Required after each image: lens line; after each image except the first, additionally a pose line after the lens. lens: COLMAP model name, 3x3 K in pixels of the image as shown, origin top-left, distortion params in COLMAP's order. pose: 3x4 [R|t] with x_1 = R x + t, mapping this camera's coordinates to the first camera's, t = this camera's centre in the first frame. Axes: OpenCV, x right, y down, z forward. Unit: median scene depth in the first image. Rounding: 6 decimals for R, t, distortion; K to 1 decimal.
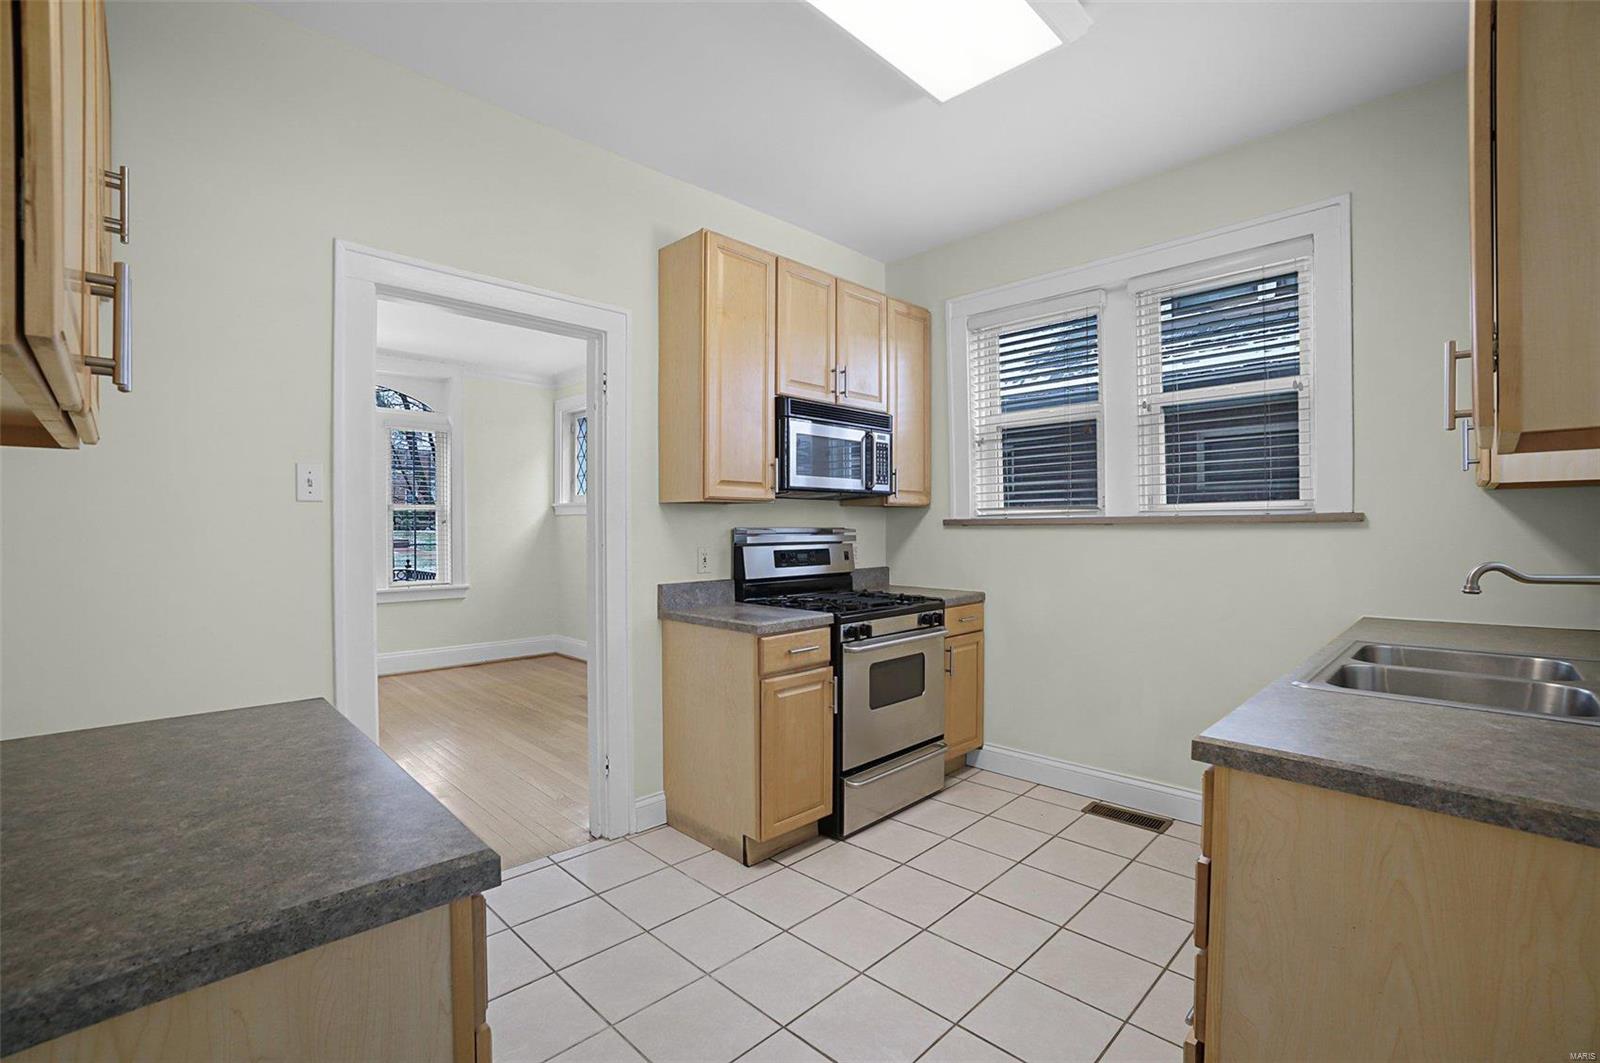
lens RADIAL K [[712.6, 0, 781.3], [0, 712.6, 529.3], [0, 0, 1]] dist [-0.030921, 0.000420]
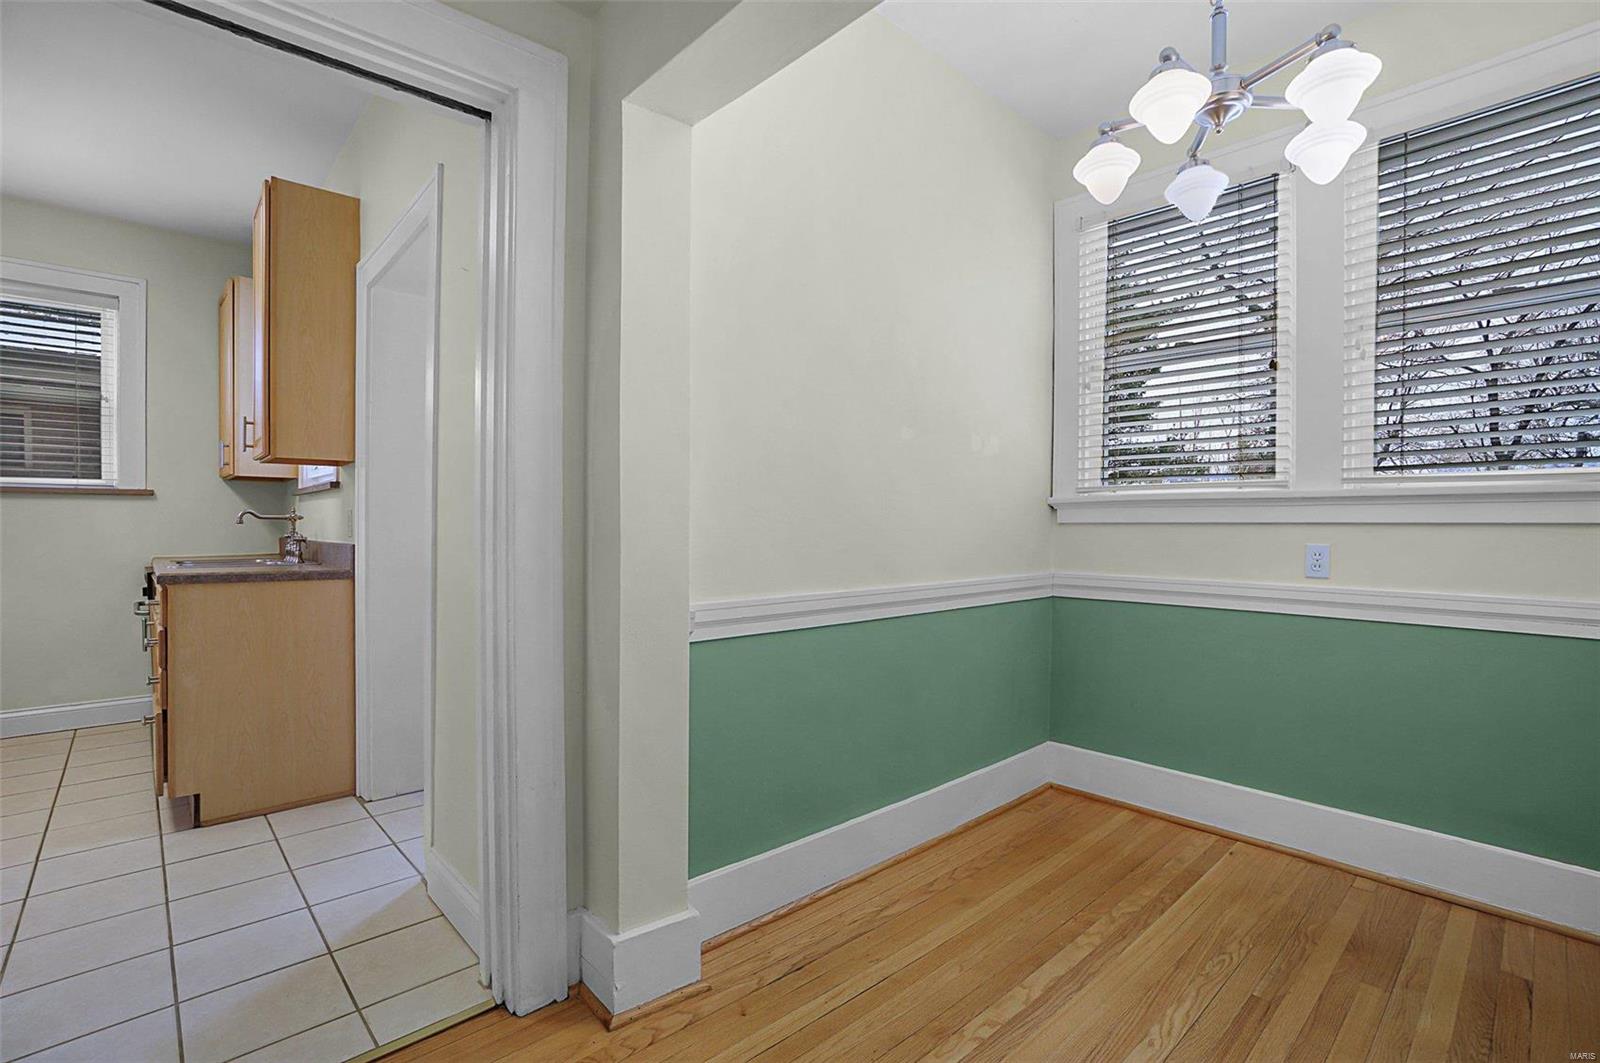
lens RADIAL K [[712.6, 0, 781.3], [0, 712.6, 529.3], [0, 0, 1]] dist [-0.030921, 0.000420]
pose [[0.033151, 0.001096, 0.999450, -0.670313], [-0.006462, 0.999979, -0.000882, 0.056459], [-0.999429, -0.006429, 0.033157, -0.459903]]
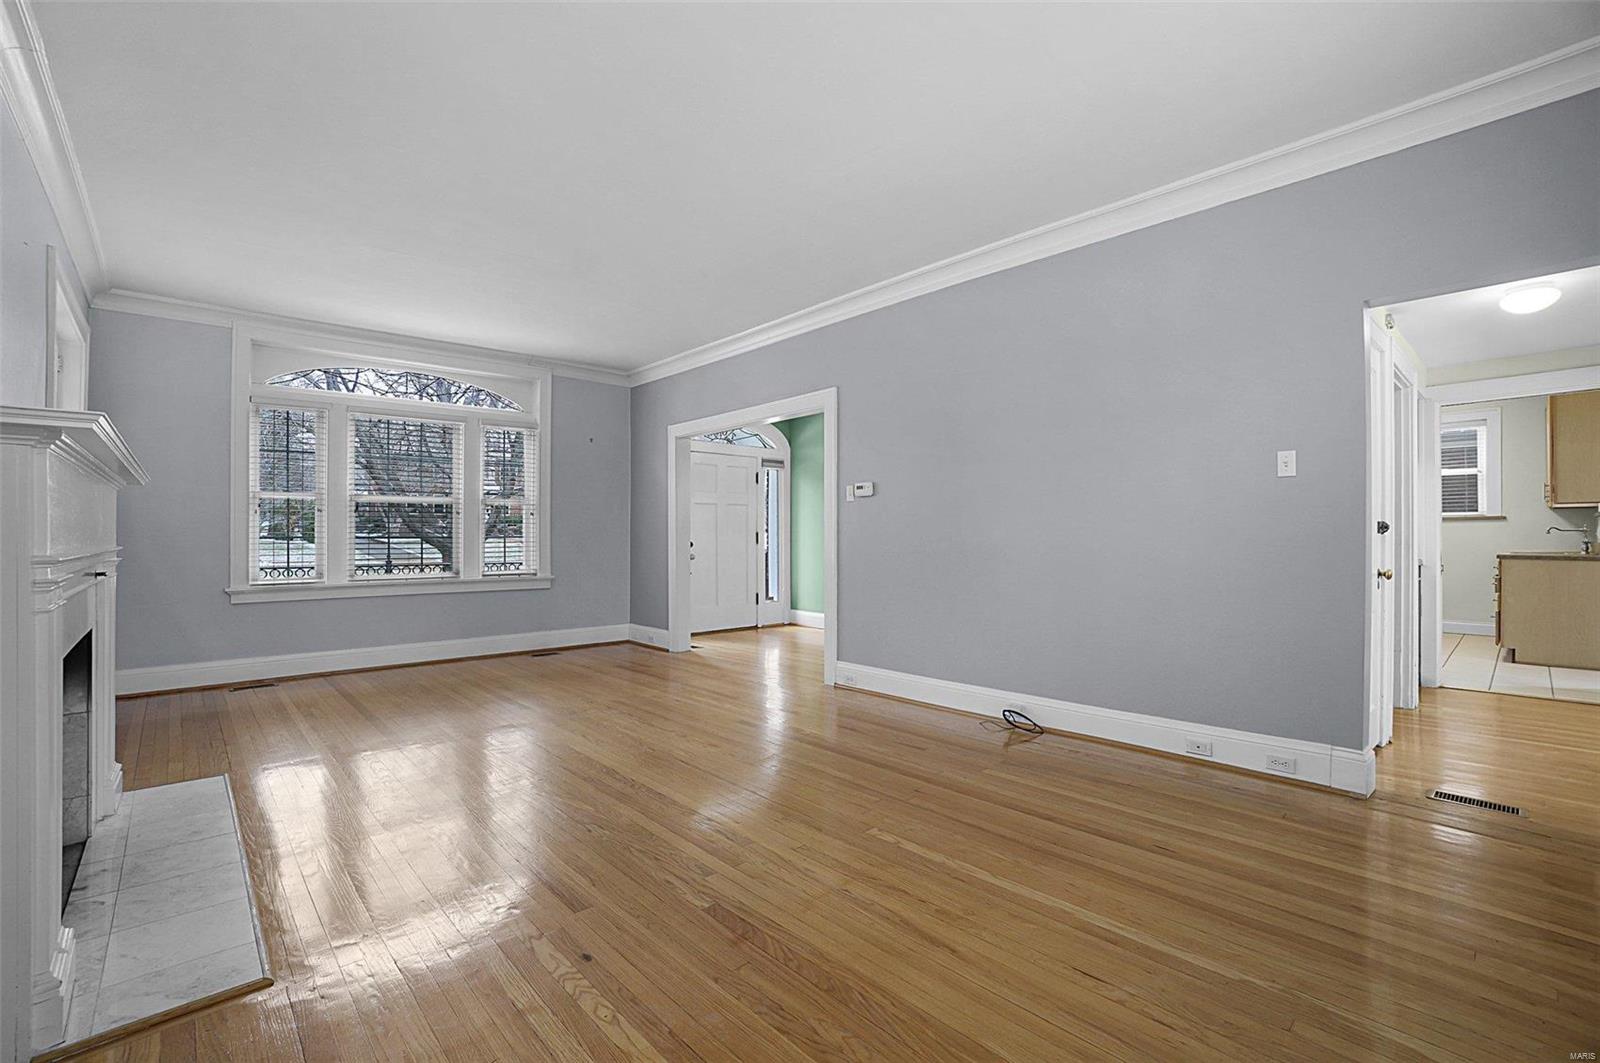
lens RADIAL K [[712.6, 0, 781.3], [0, 712.6, 529.3], [0, 0, 1]] dist [-0.030921, 0.000420]
pose [[0.998536, 0.001869, -0.054053, -2.112946], [-0.002471, 0.999936, -0.011064, 0.073754], [0.054029, 0.011181, 0.998477, -2.123840]]
